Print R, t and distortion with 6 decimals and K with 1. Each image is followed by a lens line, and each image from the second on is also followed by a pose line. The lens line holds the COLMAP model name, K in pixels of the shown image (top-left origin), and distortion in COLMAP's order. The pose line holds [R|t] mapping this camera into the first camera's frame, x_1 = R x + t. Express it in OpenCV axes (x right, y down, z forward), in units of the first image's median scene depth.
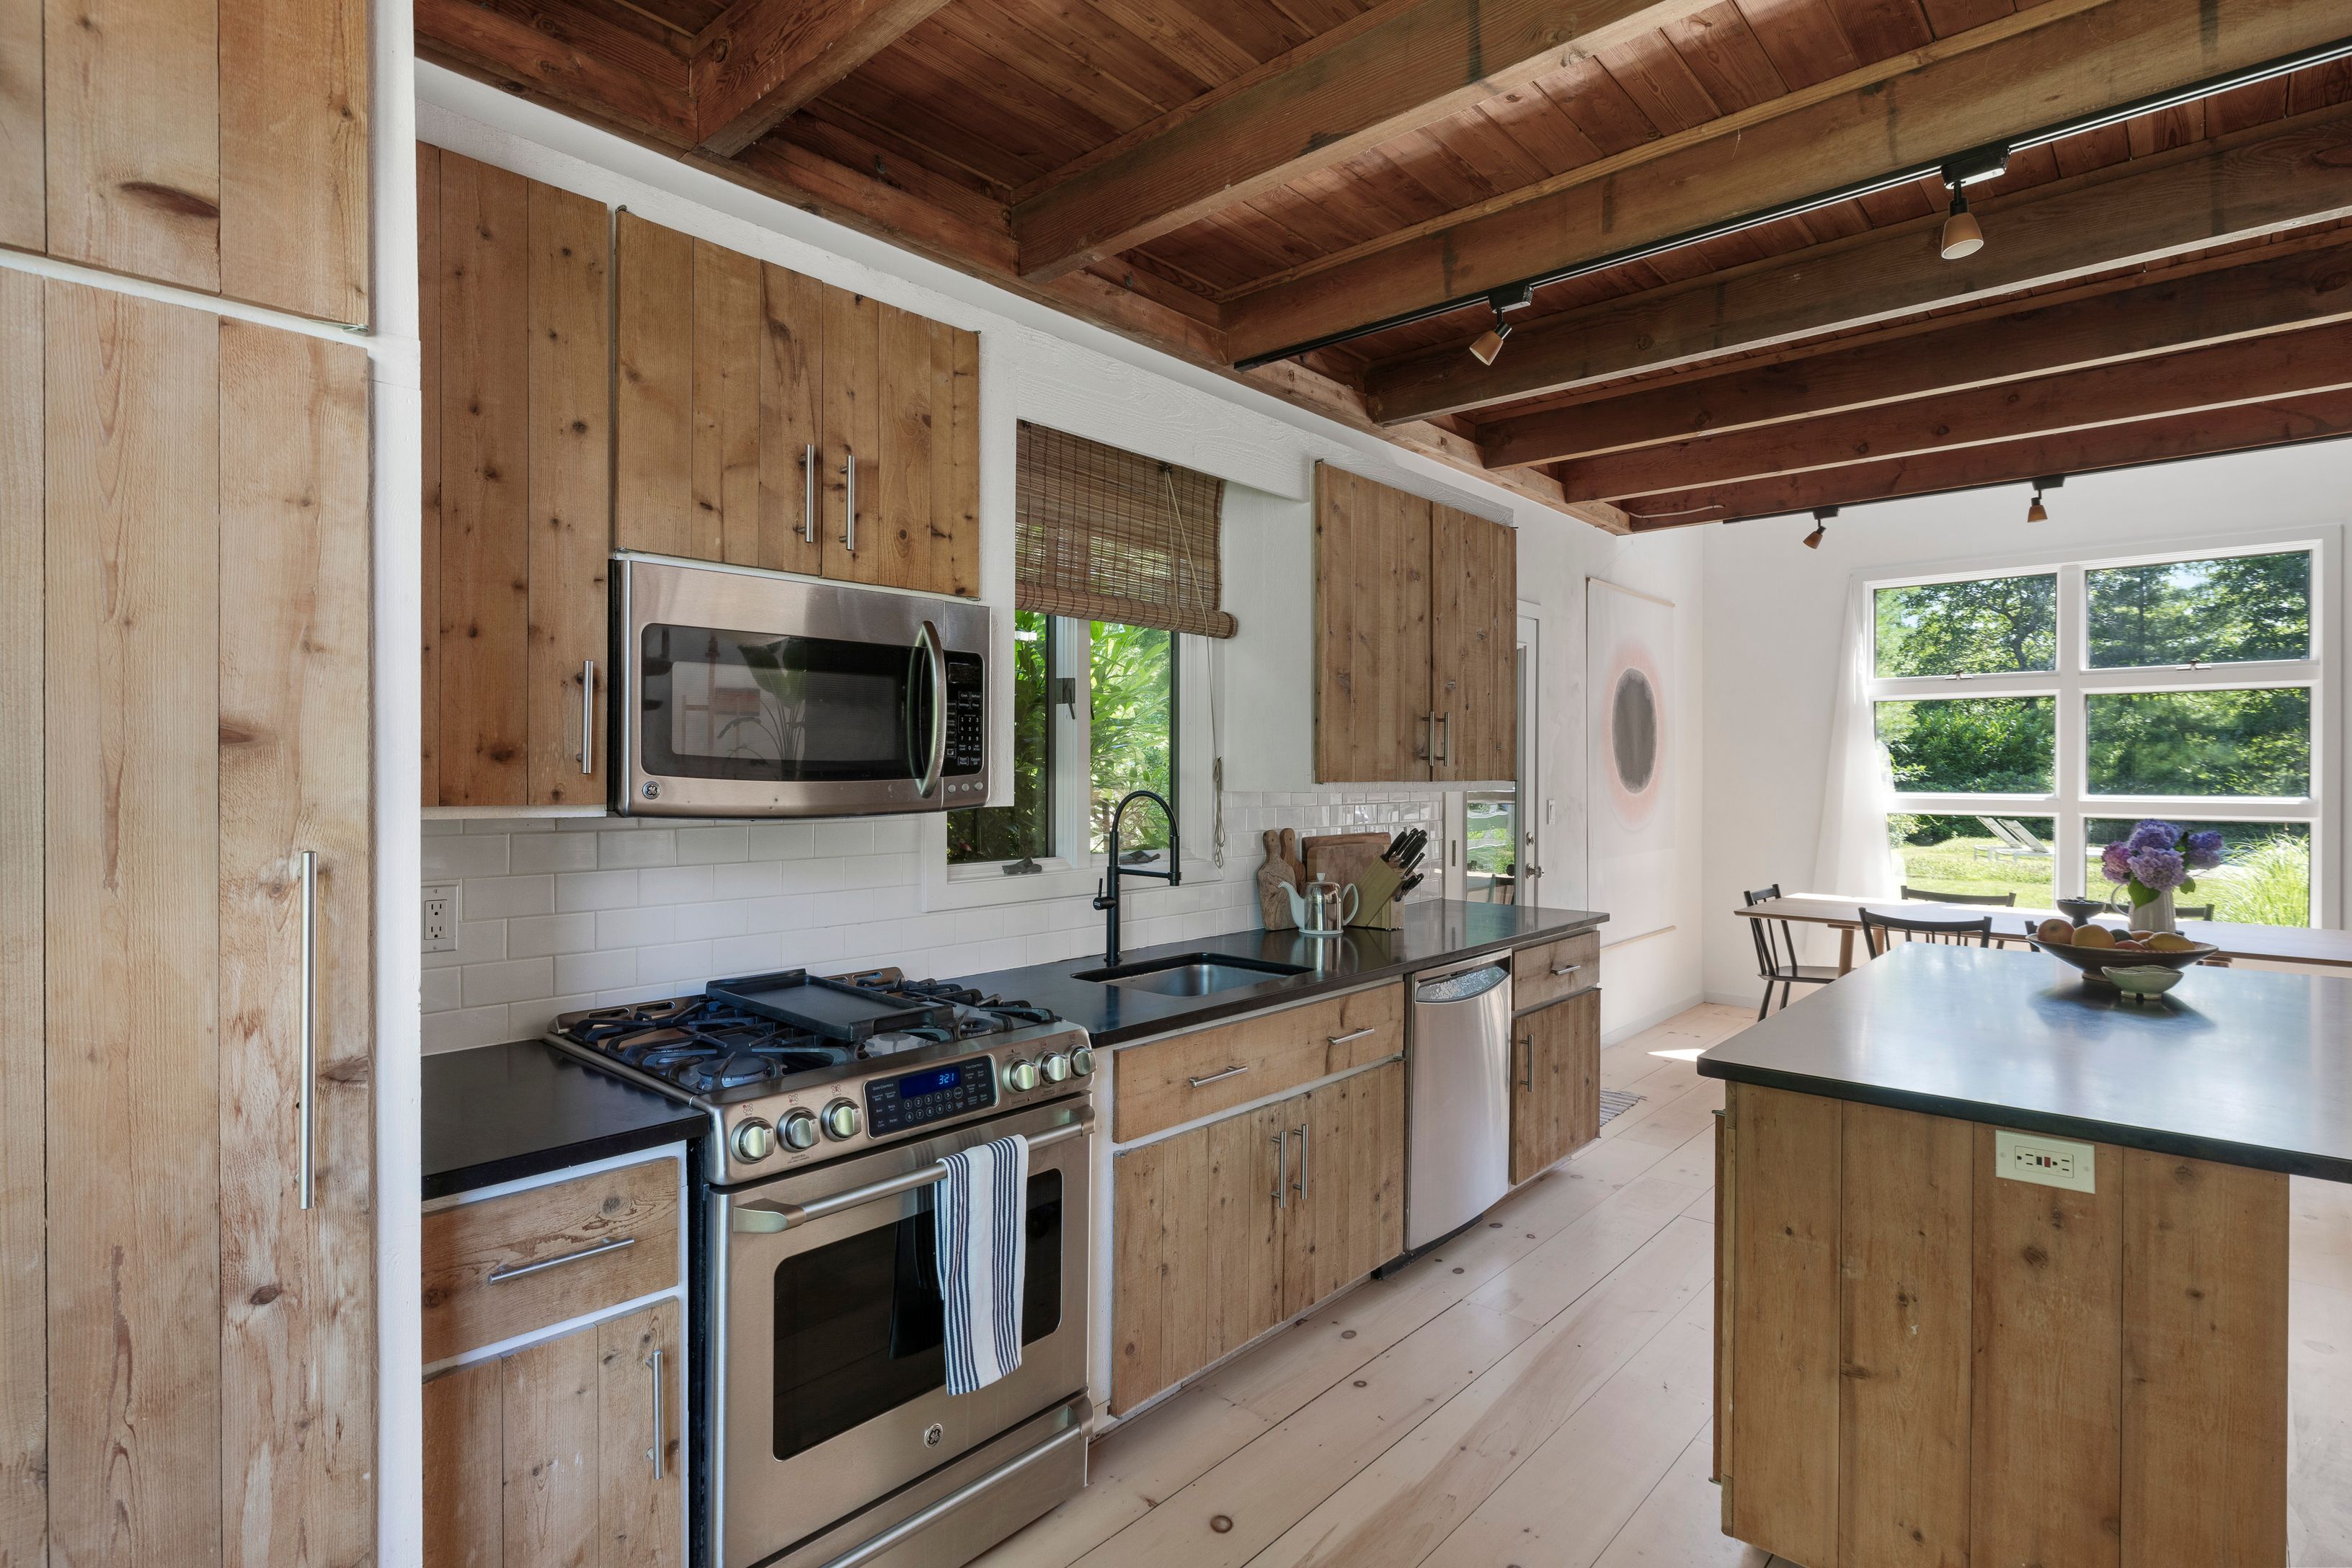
lens RADIAL K [[1185.8, 0, 1165.1], [0, 1185.8, 771.3], [0, 0, 1]] dist [0.003557, 0.000298]
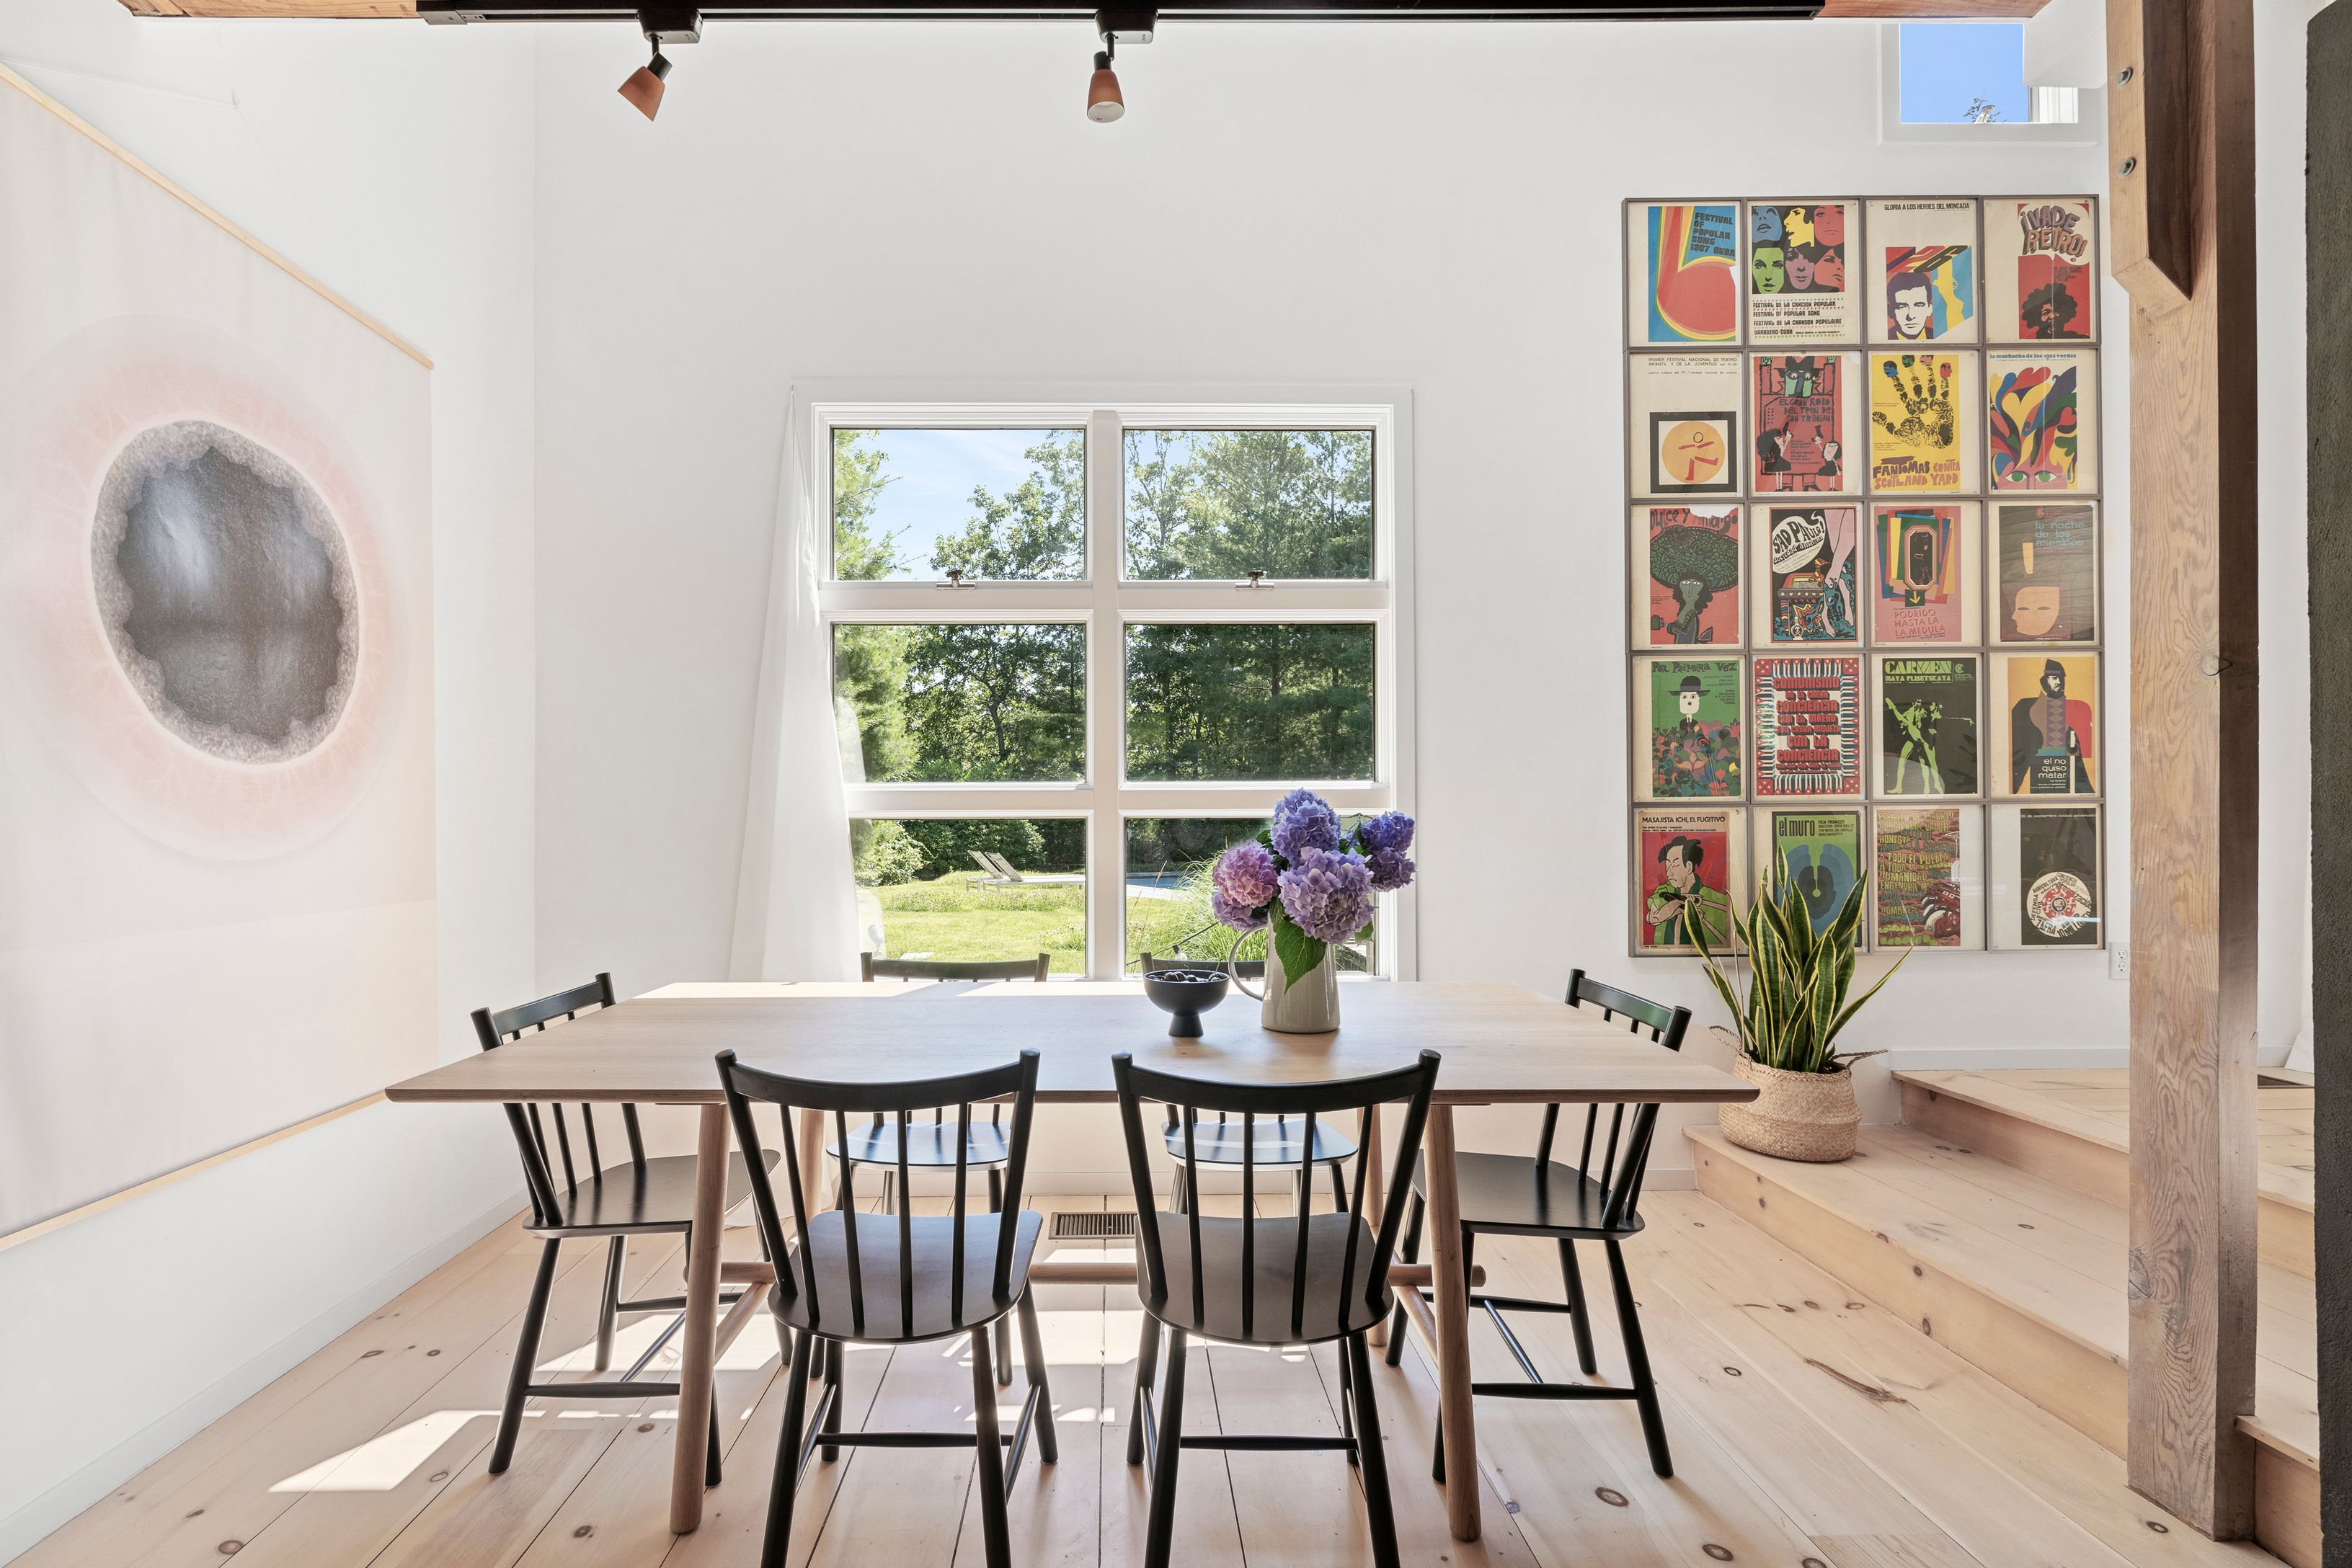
lens RADIAL K [[1073.8, 0, 1104.0], [0, 1073.8, 814.3], [0, 0, 1]] dist [-0.000690, -0.000084]
pose [[0.746361, -0.000857, 0.665541, 0.420034], [0.007956, 0.999939, -0.007634, 0.045105], [-0.665494, 0.010993, 0.746322, 0.632376]]
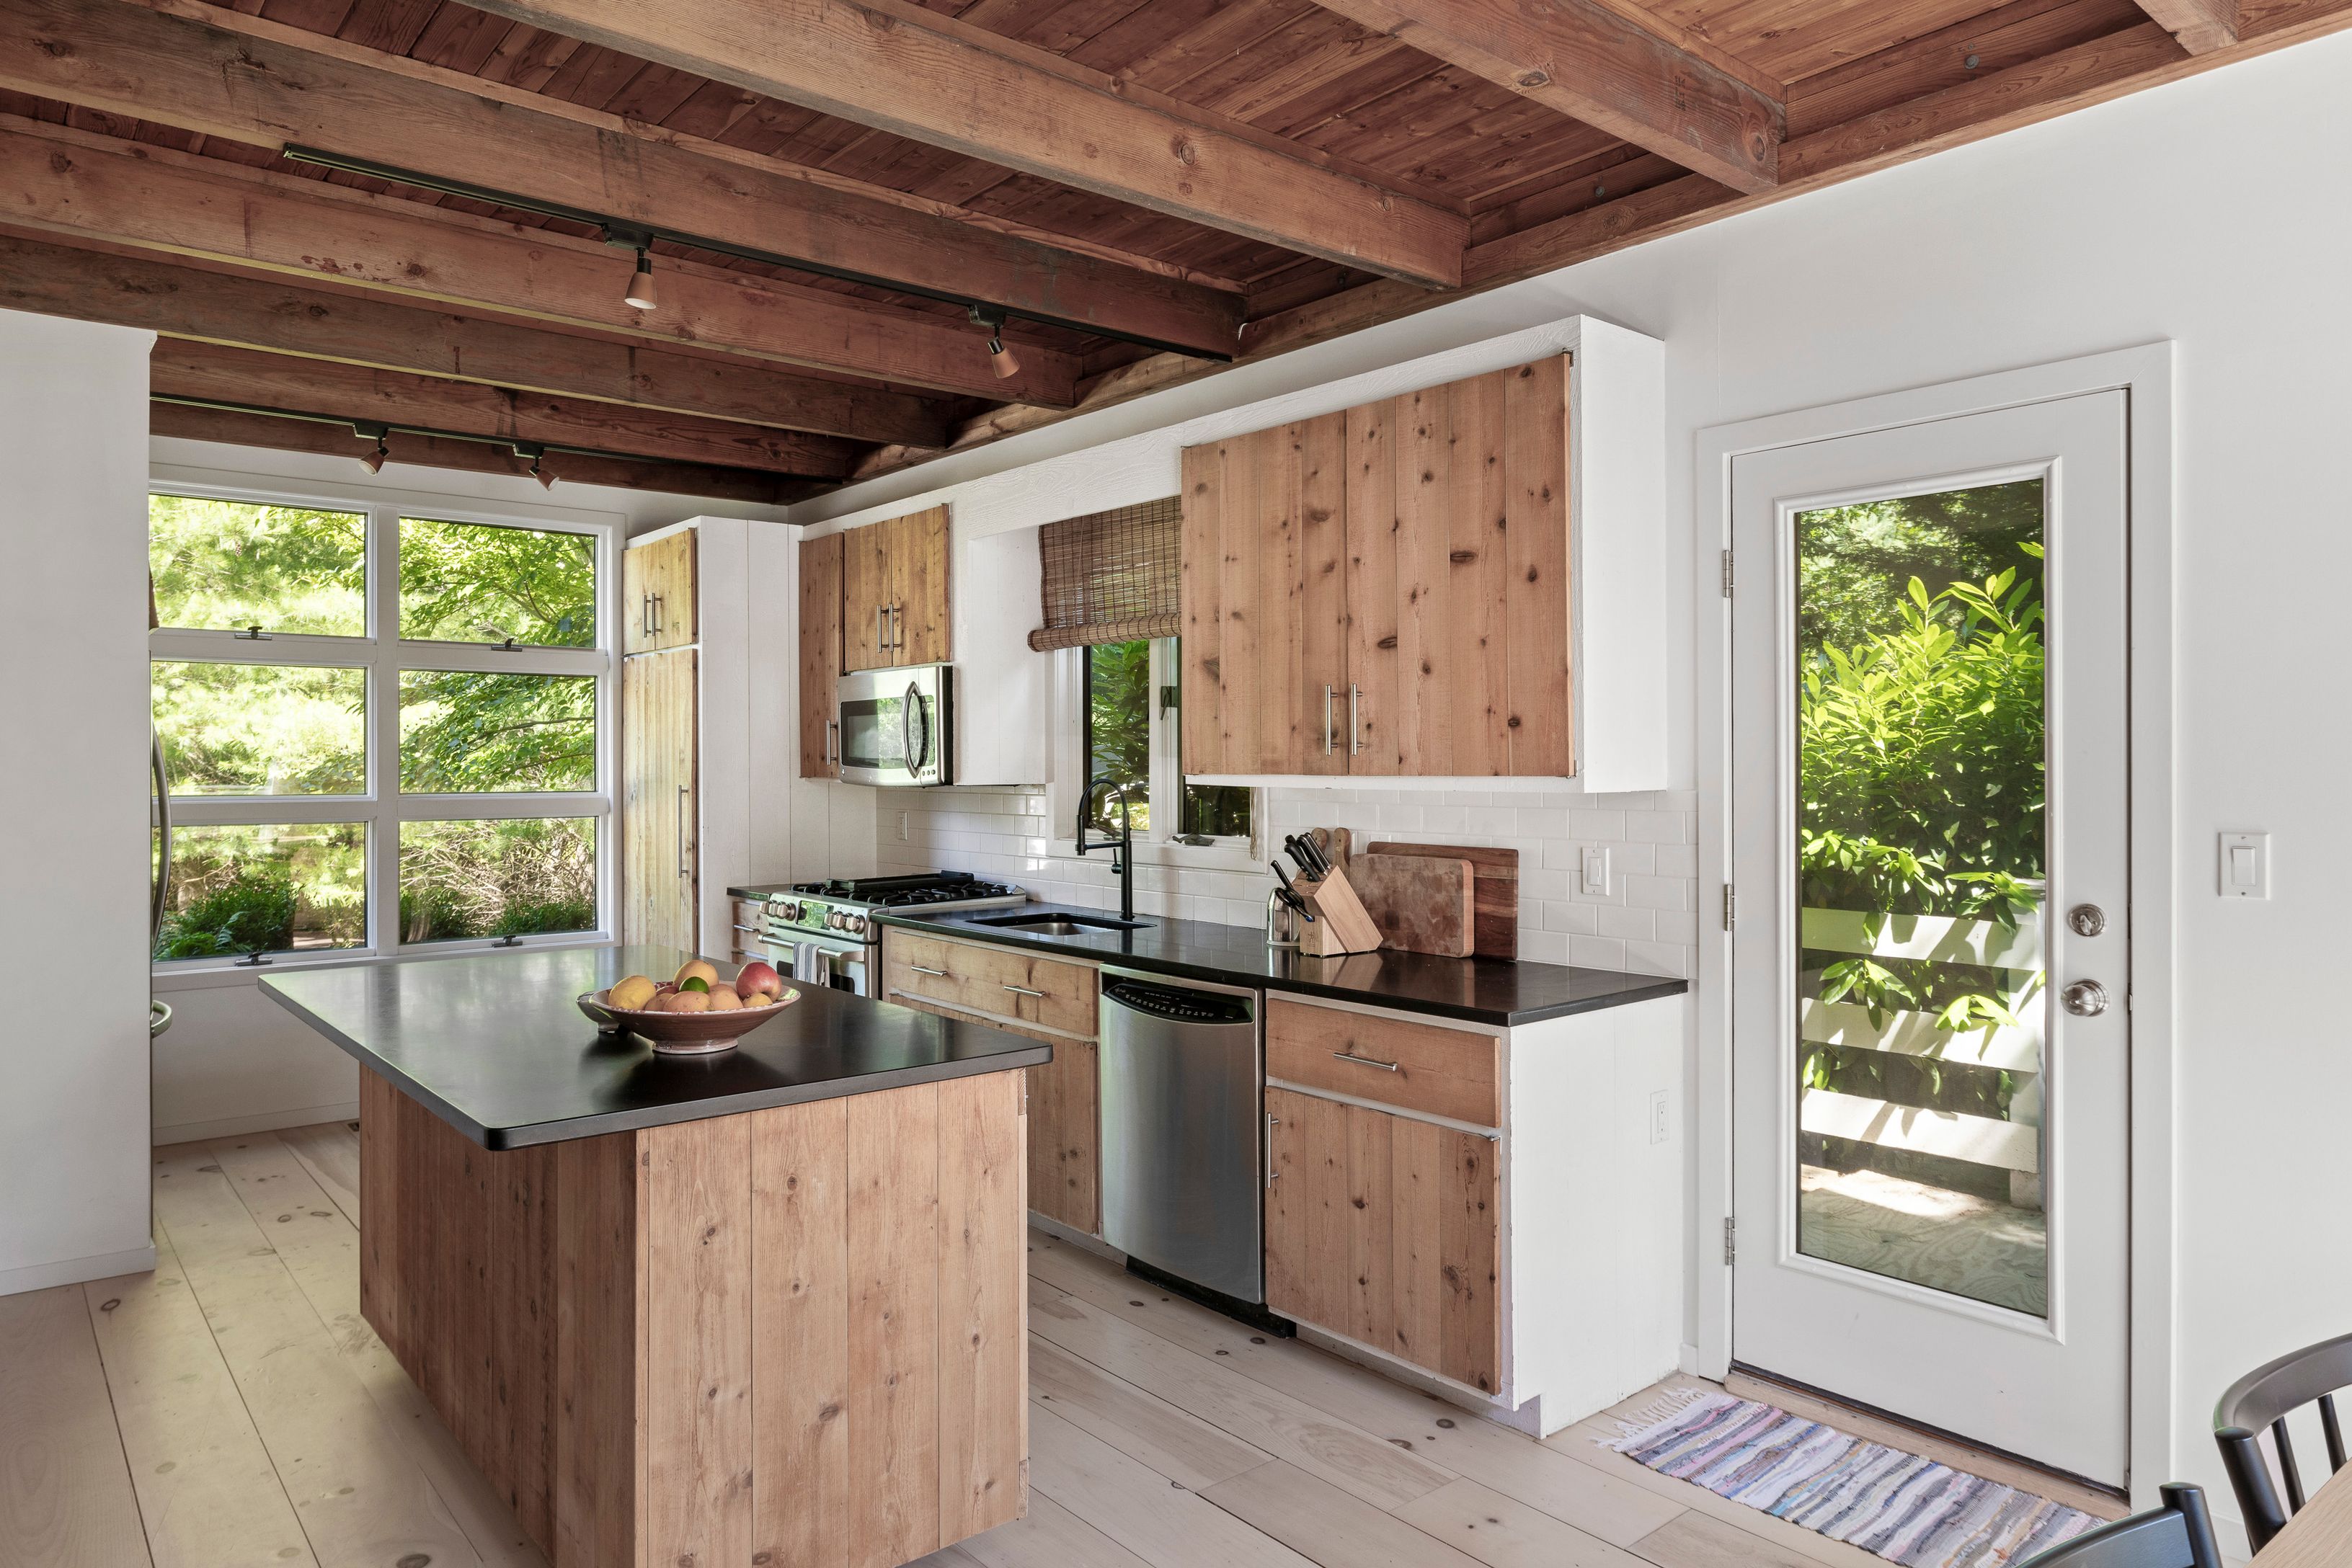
lens RADIAL K [[1460.1, 0, 1170.4], [0, 1460.1, 761.6], [0, 0, 1]] dist [-0.002839, -0.000702]
pose [[-0.139347, -0.002486, -0.990240, 0.831119], [0.001796, 0.999995, -0.002763, 0.001760], [0.990242, -0.002163, -0.139342, 0.720225]]
